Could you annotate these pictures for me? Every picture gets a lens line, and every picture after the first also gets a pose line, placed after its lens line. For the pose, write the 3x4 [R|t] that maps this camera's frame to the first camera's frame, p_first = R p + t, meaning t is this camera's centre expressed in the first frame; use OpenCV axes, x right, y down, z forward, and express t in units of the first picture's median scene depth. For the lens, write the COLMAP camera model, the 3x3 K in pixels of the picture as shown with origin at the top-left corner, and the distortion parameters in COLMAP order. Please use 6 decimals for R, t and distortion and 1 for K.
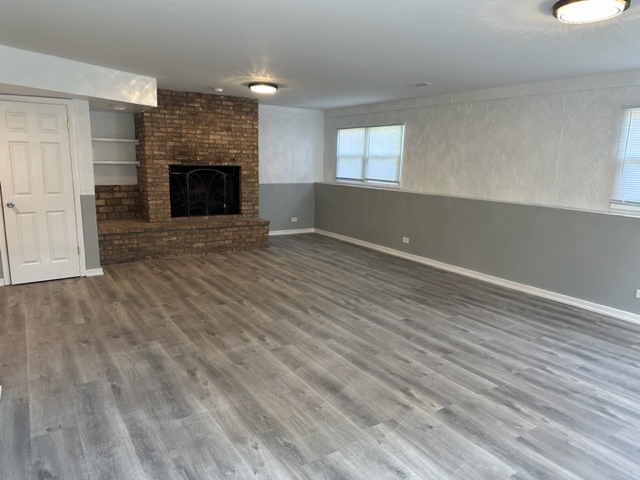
lens RADIAL K [[453.0, 0, 317.9], [0, 453.0, 242.1], [0, 0, 1]] dist [0.085149, -0.104357]
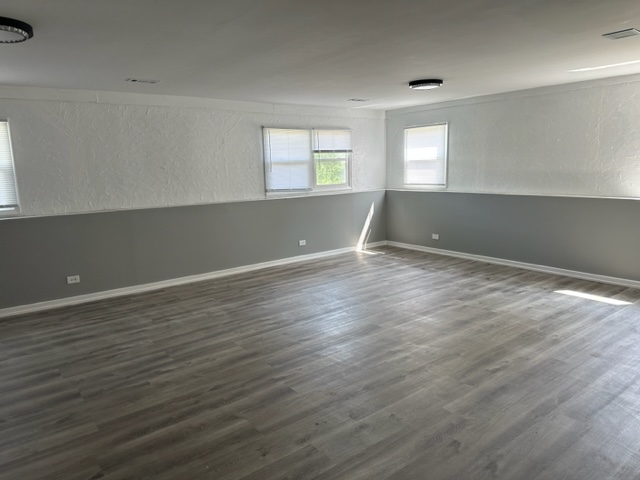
lens RADIAL K [[453.0, 0, 317.9], [0, 453.0, 242.1], [0, 0, 1]] dist [0.085149, -0.104357]
pose [[-0.093420, -0.194663, 0.976411, -0.726148], [0.207624, 0.955330, 0.210325, -0.178150], [-0.973738, 0.222375, -0.048830, 0.837757]]
